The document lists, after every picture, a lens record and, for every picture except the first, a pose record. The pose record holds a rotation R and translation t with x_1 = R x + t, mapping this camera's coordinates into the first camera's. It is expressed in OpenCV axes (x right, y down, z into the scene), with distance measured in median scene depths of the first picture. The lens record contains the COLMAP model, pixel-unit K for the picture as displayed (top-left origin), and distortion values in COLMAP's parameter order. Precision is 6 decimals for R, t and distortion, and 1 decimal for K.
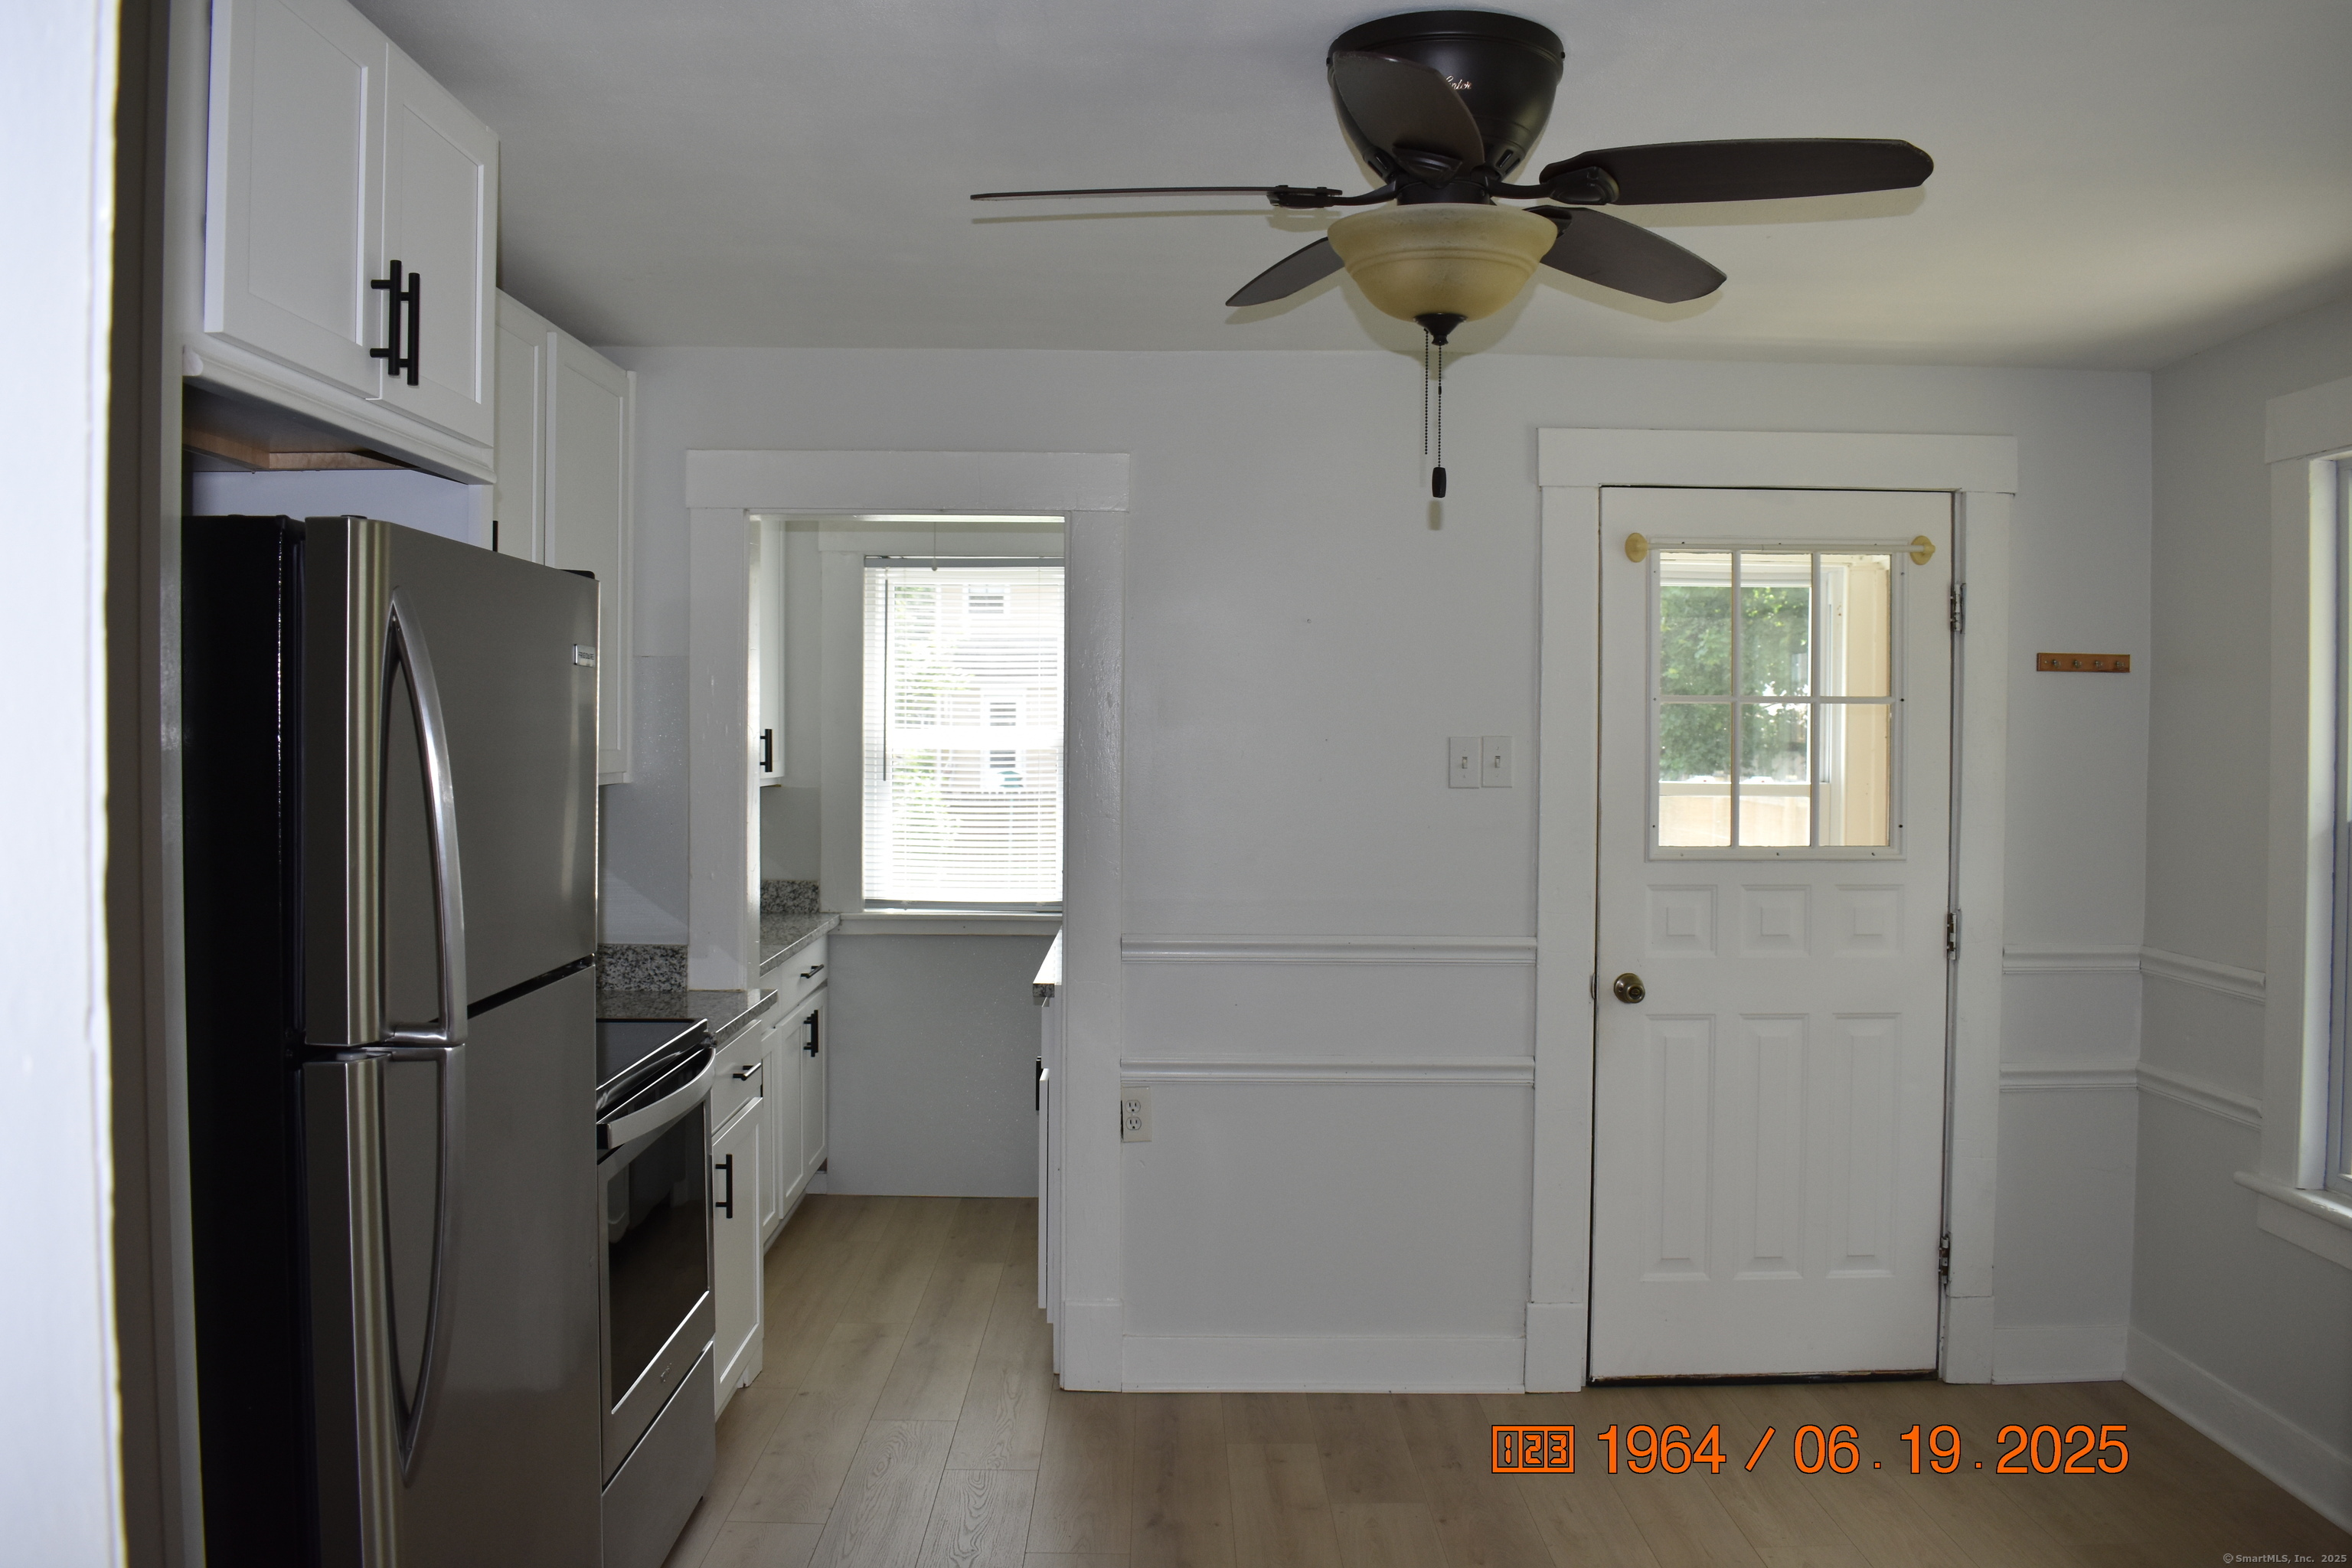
lens RADIAL K [[1850.8, 0, 1176.0], [0, 1850.8, 784.0], [0, 0, 1]] dist [-0.087895, 0.006747]
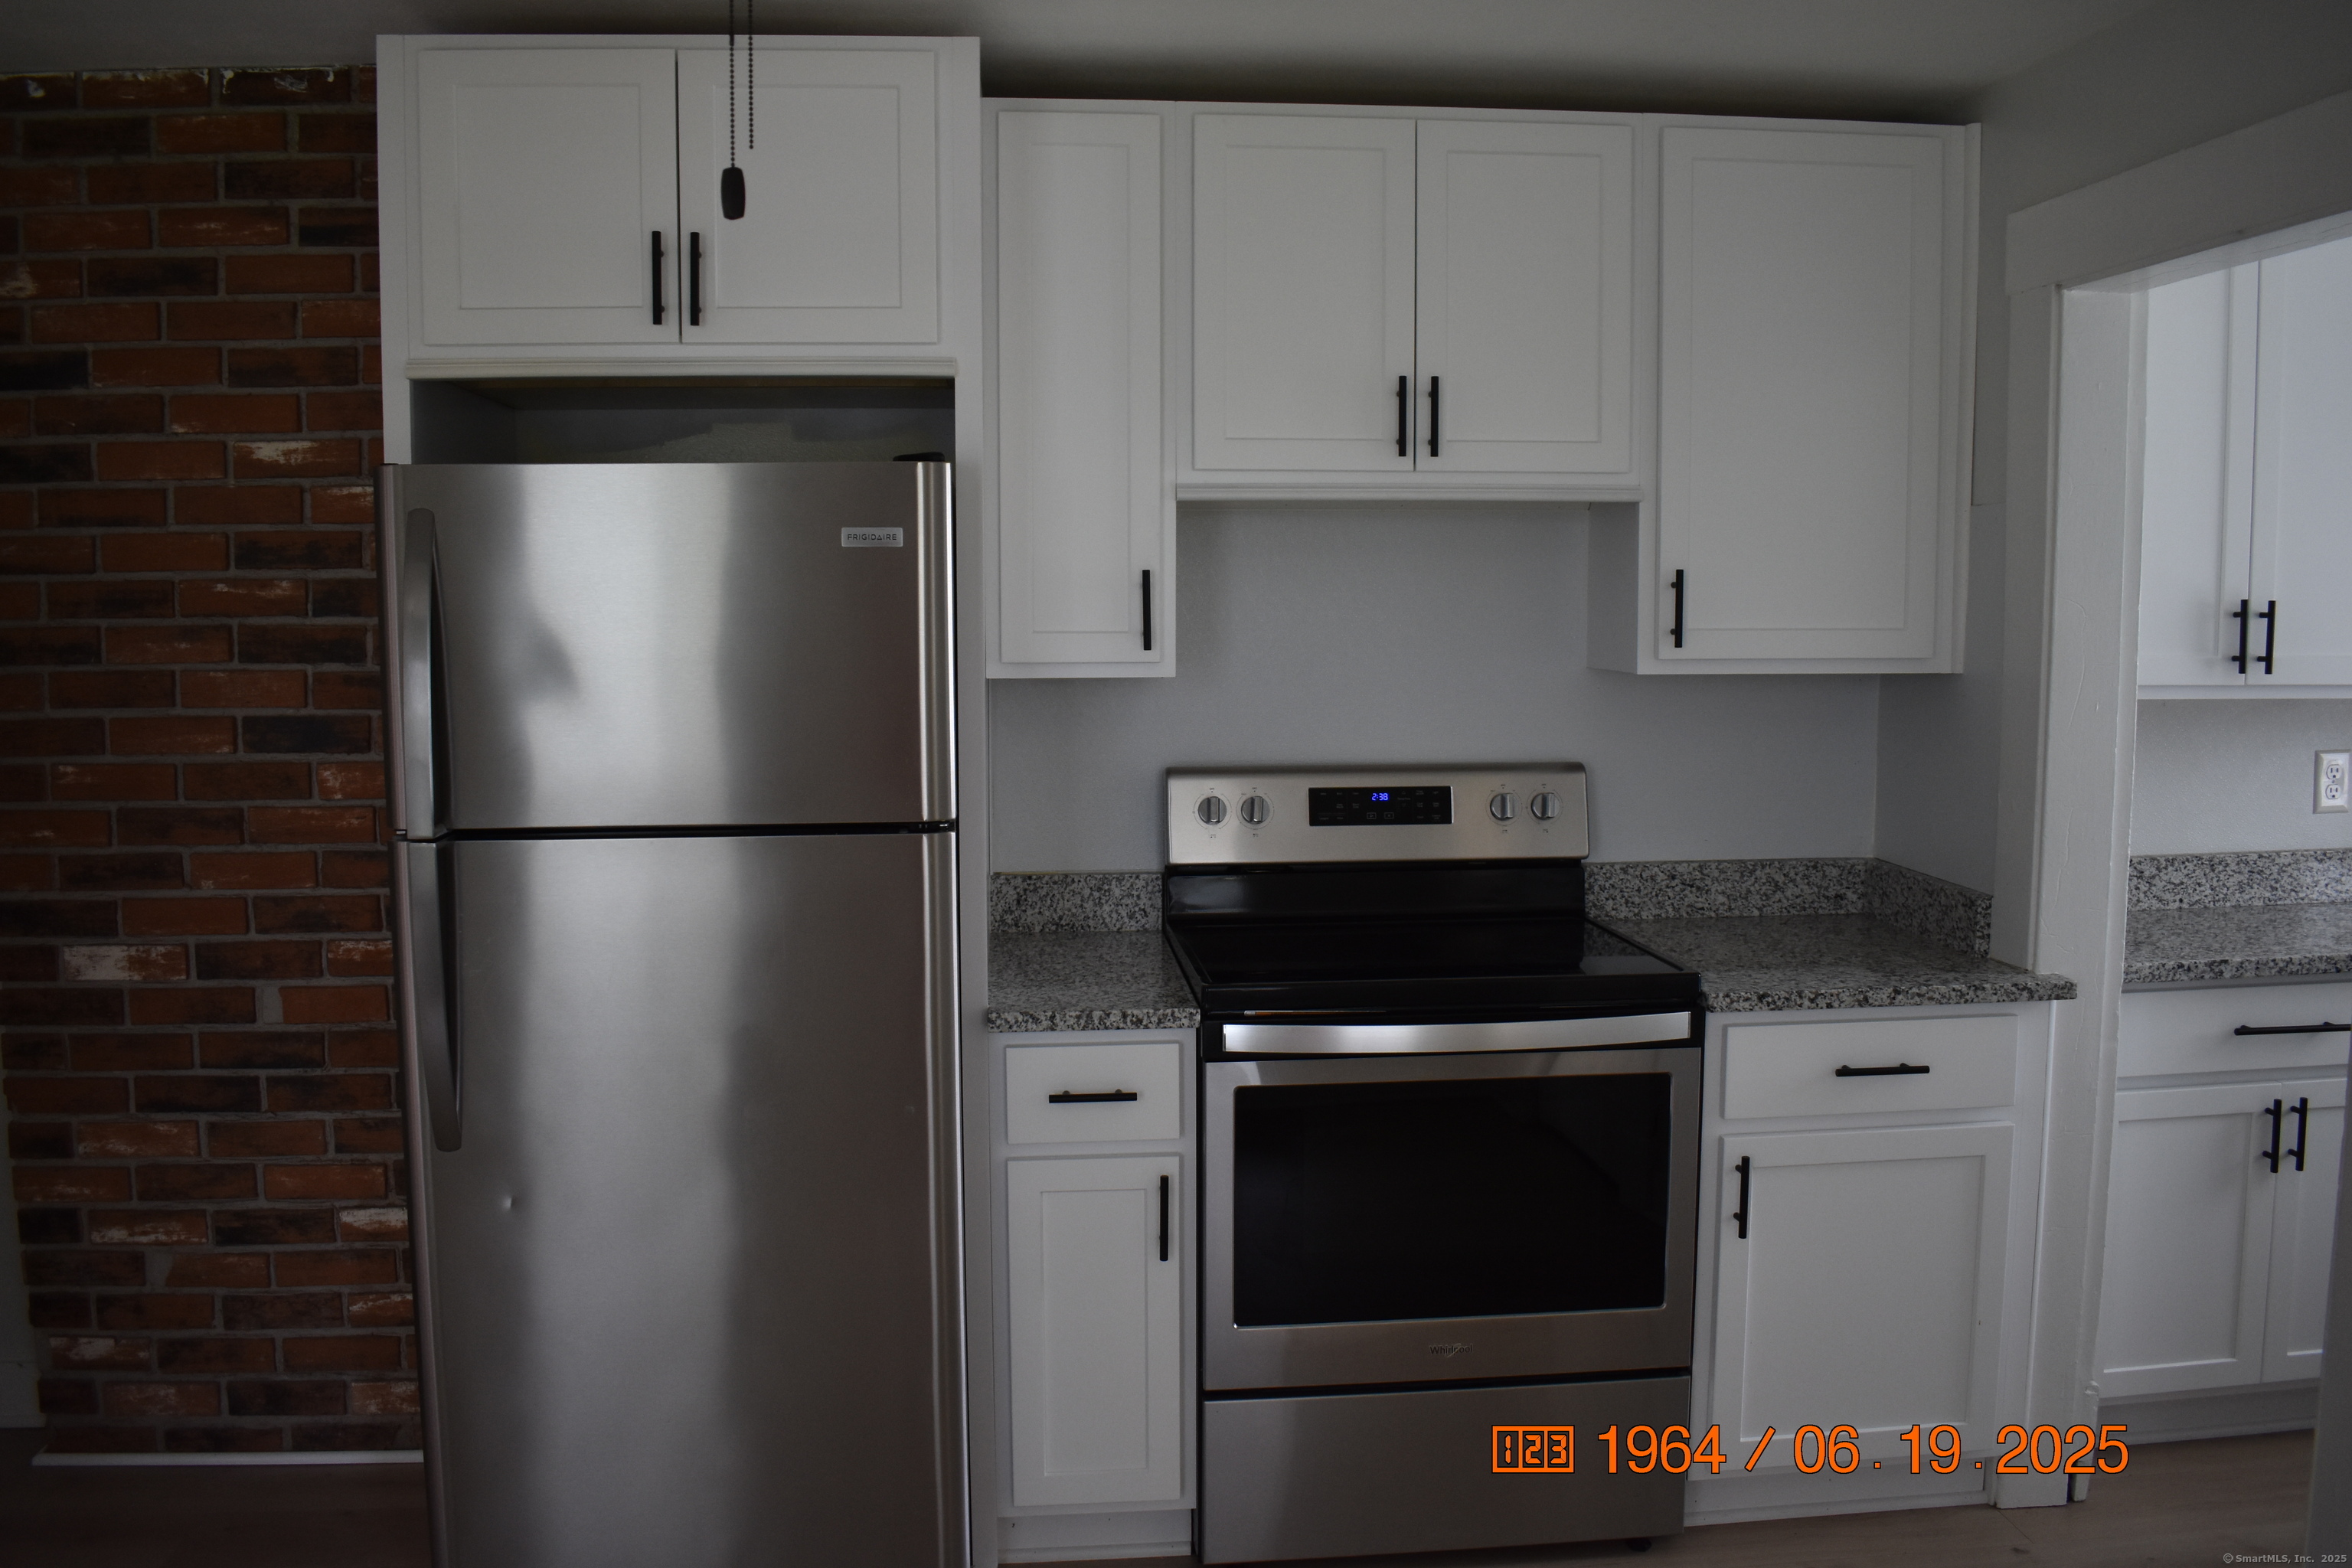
lens RADIAL K [[1850.8, 0, 1176.0], [0, 1850.8, 784.0], [0, 0, 1]] dist [-0.087895, 0.006747]
pose [[0.112950, 0.099078, -0.988649, 0.432691], [-0.025463, 0.994978, 0.096803, -0.020857], [0.993274, 0.014240, 0.114905, 0.612461]]
